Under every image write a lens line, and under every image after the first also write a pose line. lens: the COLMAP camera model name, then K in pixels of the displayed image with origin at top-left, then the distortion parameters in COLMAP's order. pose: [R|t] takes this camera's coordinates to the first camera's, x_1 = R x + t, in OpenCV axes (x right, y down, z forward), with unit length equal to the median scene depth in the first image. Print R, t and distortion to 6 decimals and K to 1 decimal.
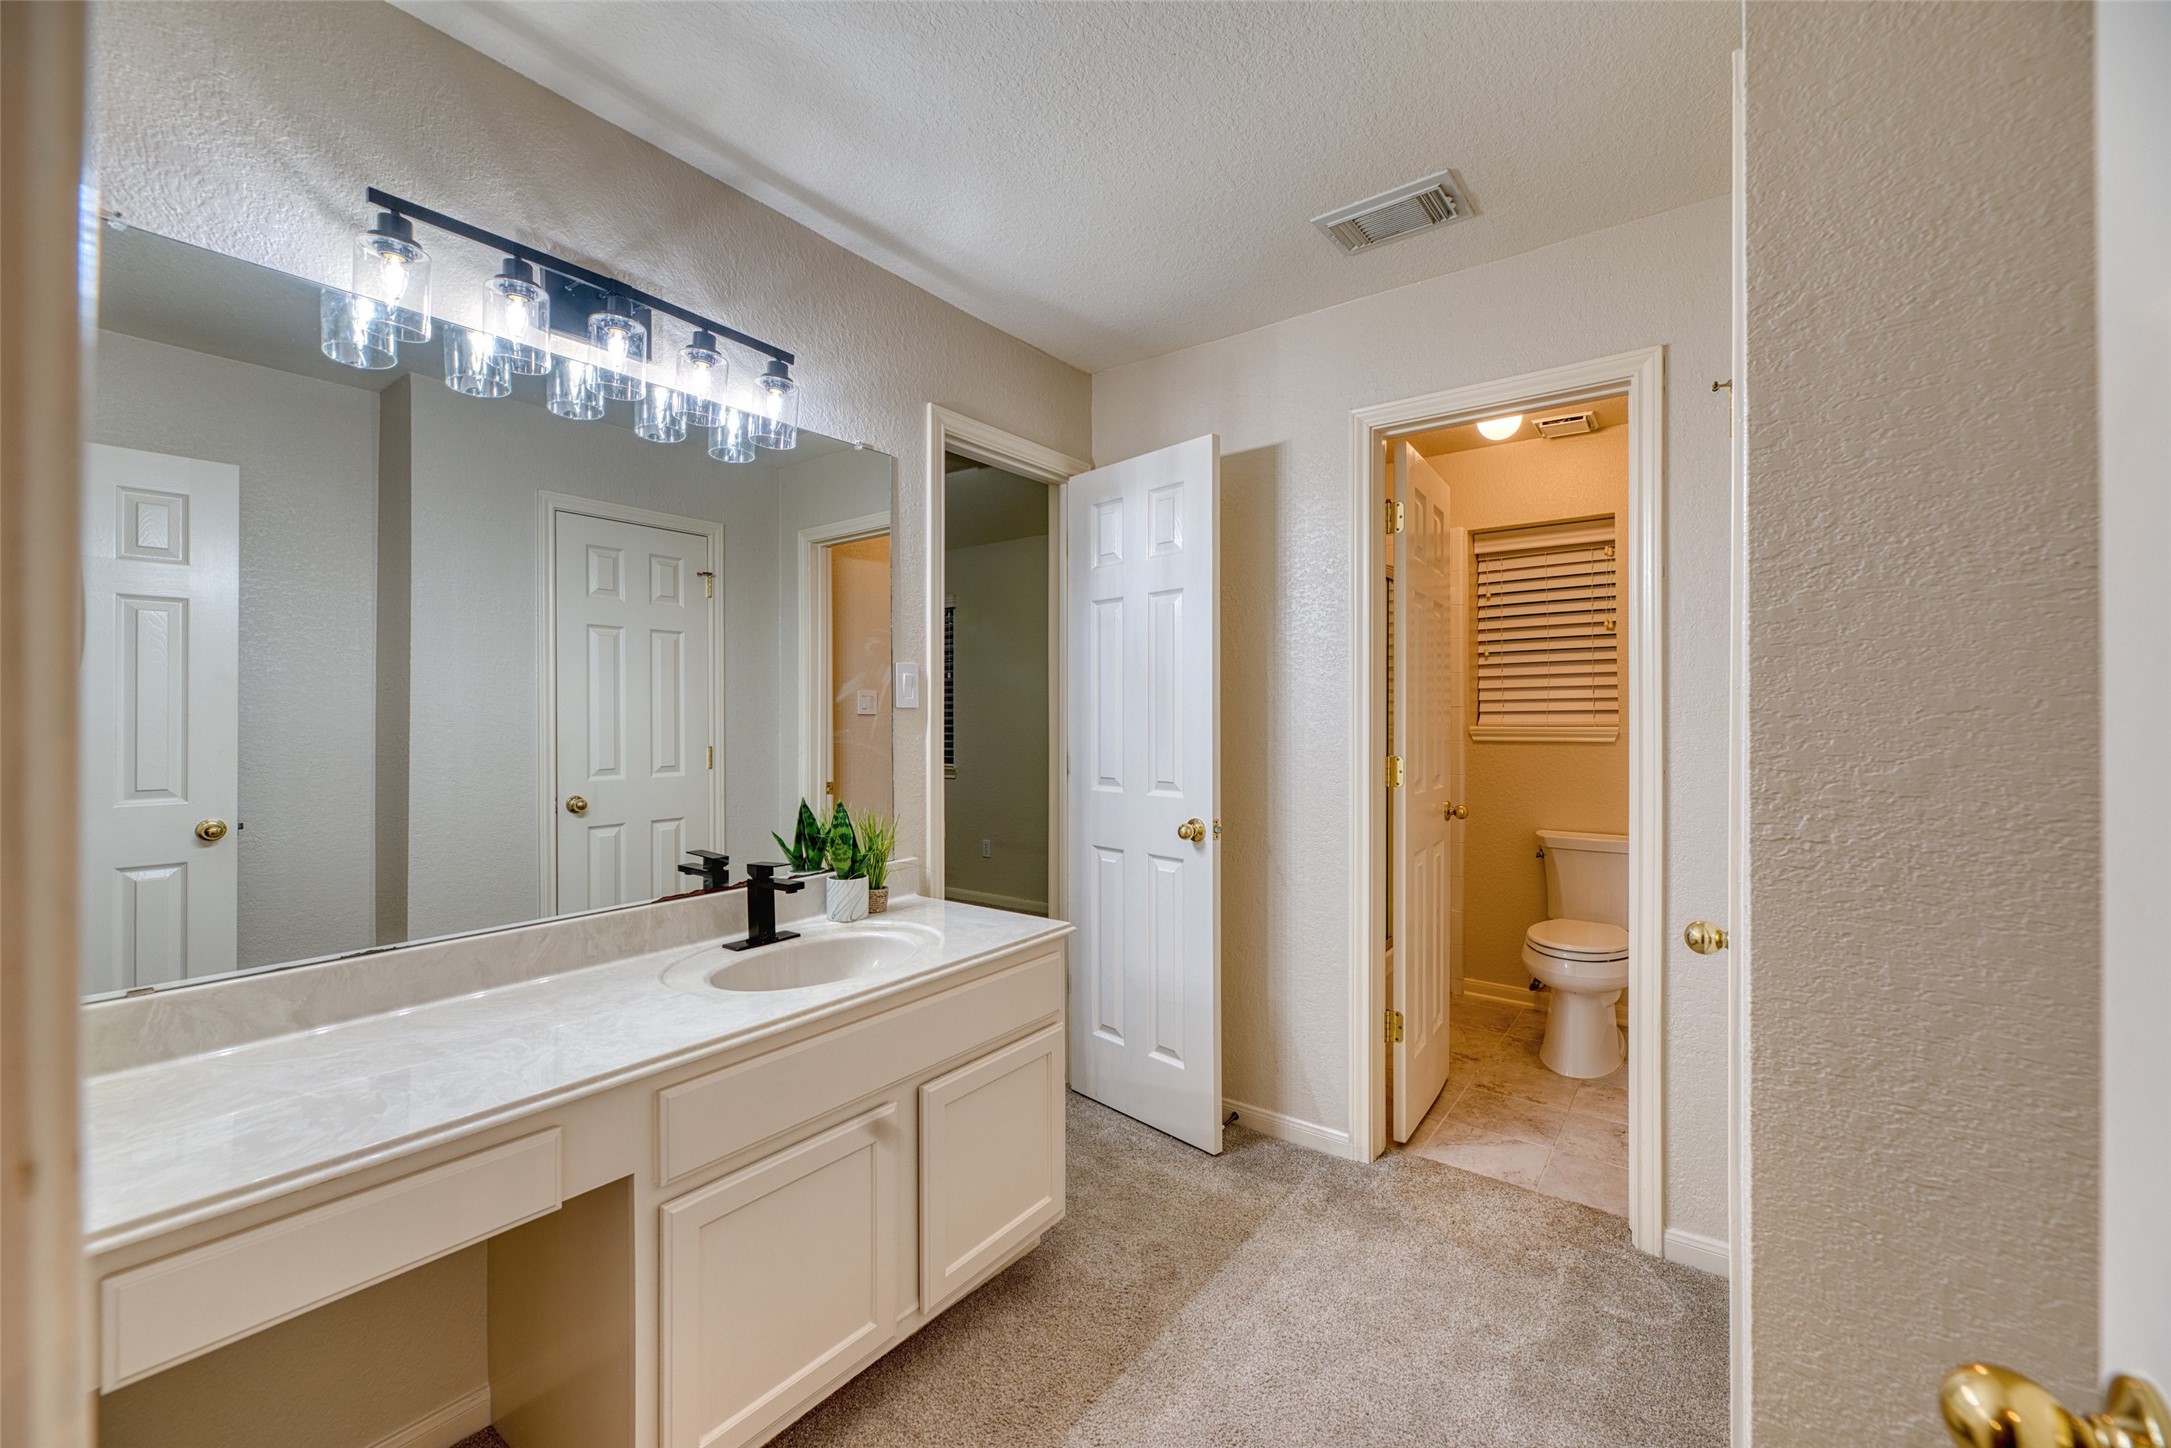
lens RADIAL K [[887.7, 0, 1079.4], [0, 887.7, 713.9], [0, 0, 1]] dist [-0.000376, 0.000402]
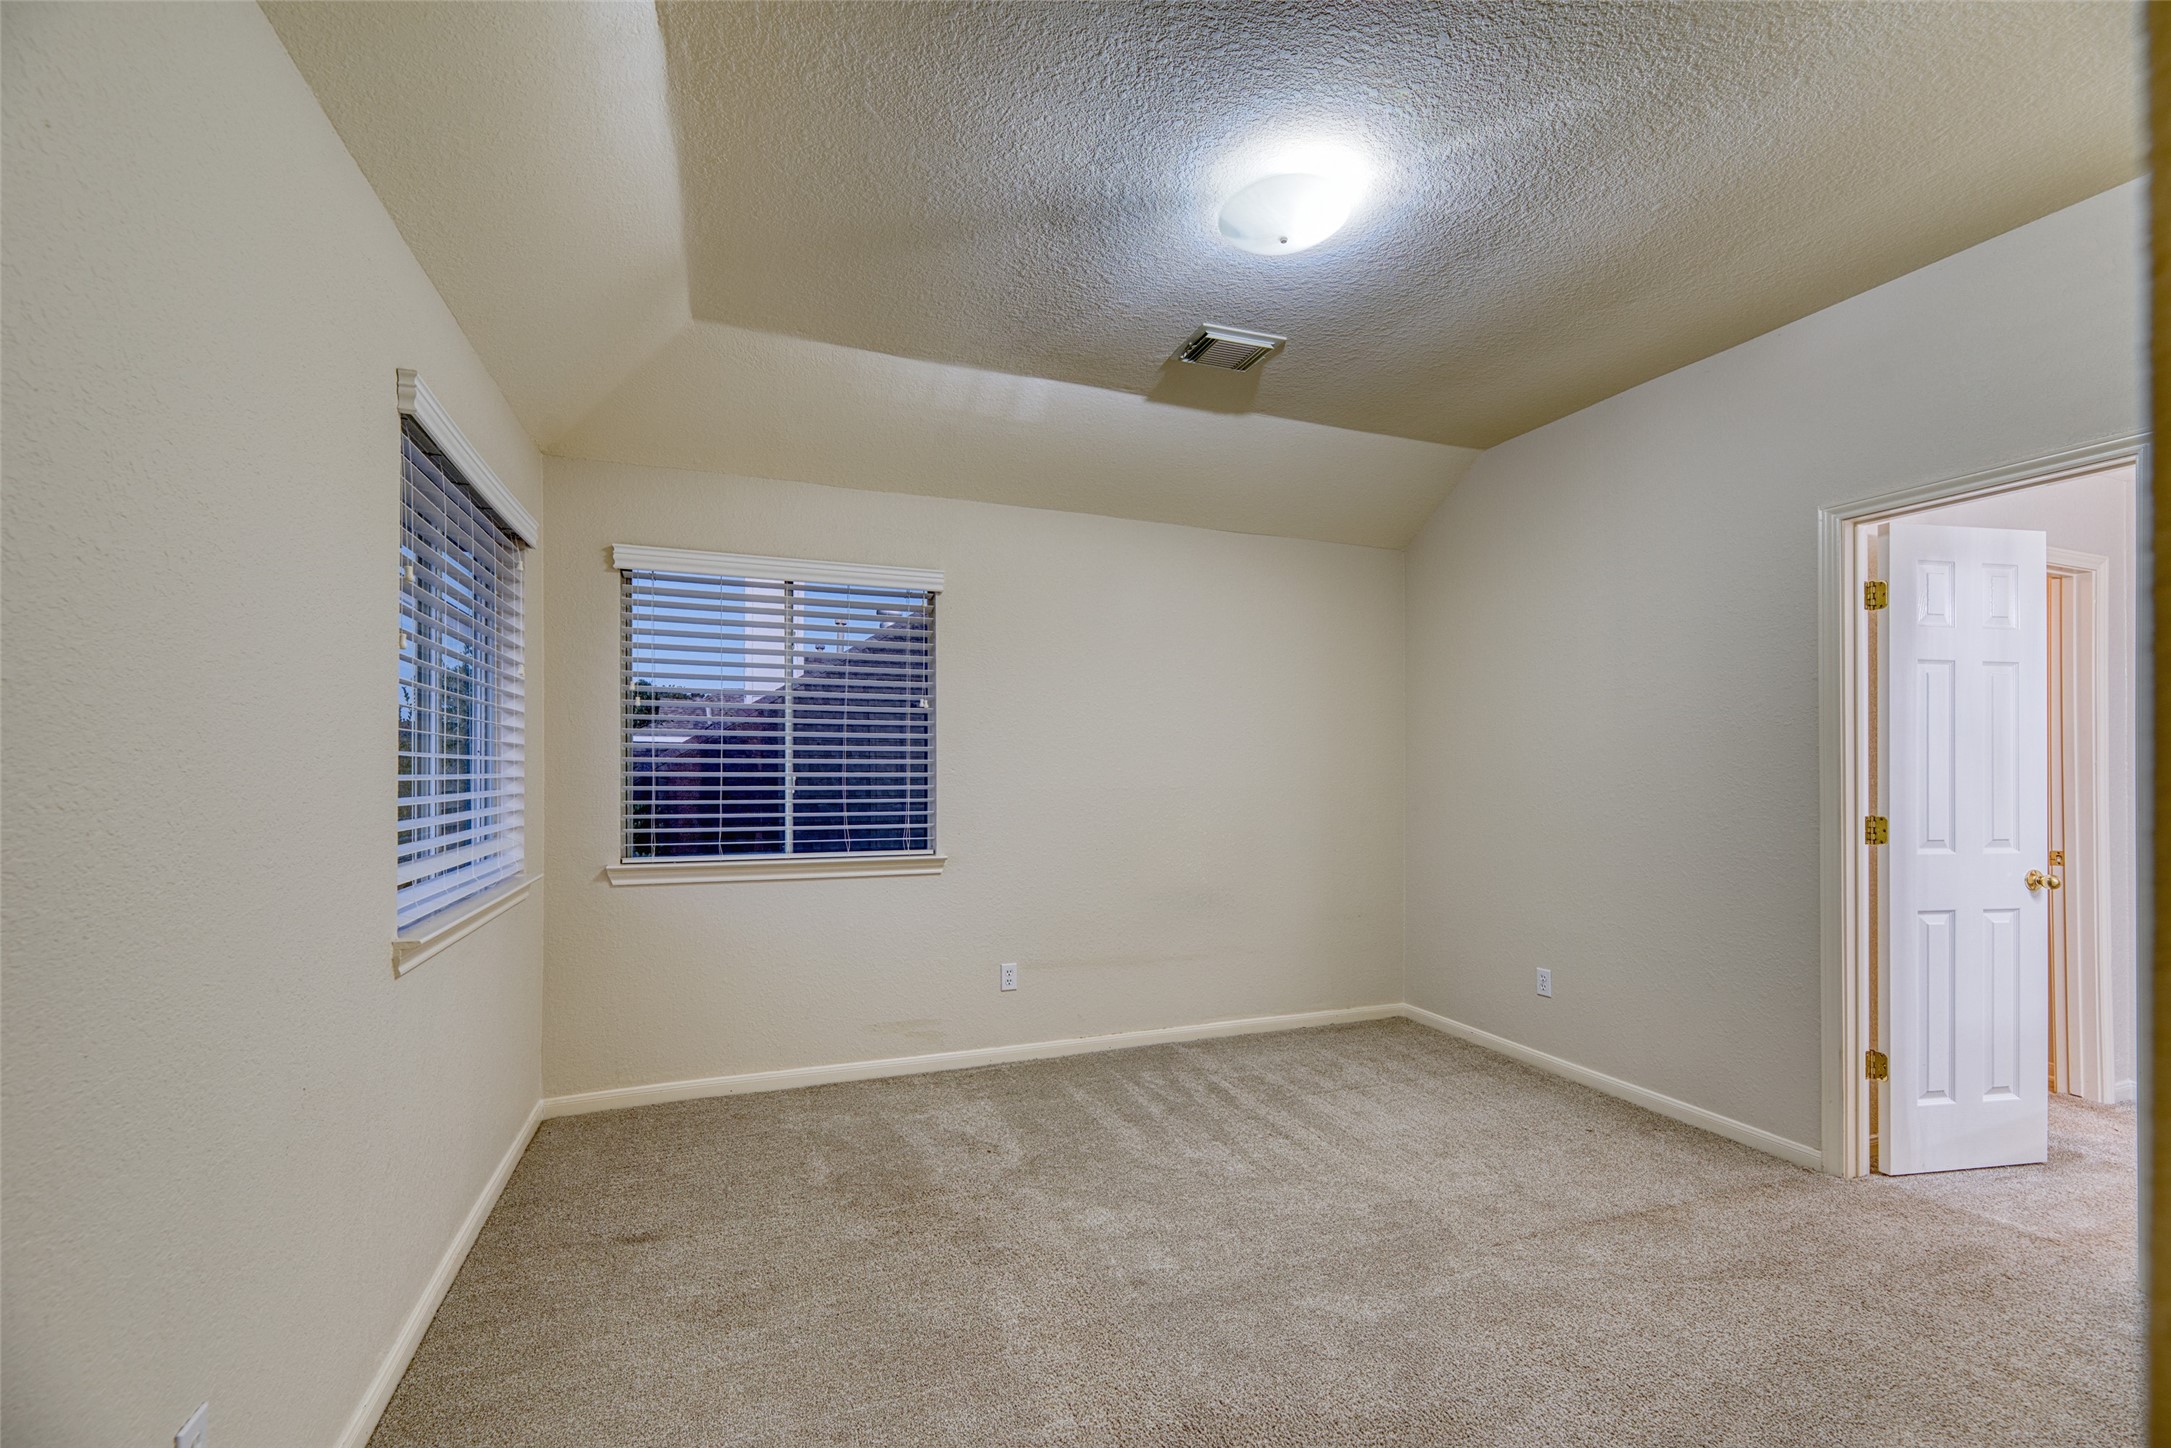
lens RADIAL K [[887.7, 0, 1037.5], [0, 887.7, 775.8], [0, 0, 1]] dist [-0.000376, 0.000402]
pose [[0.567377, 0.006014, 0.823437, -1.352679], [-0.003230, 0.999982, -0.005077, 0.008341], [-0.823452, 0.000221, 0.567386, 1.258388]]
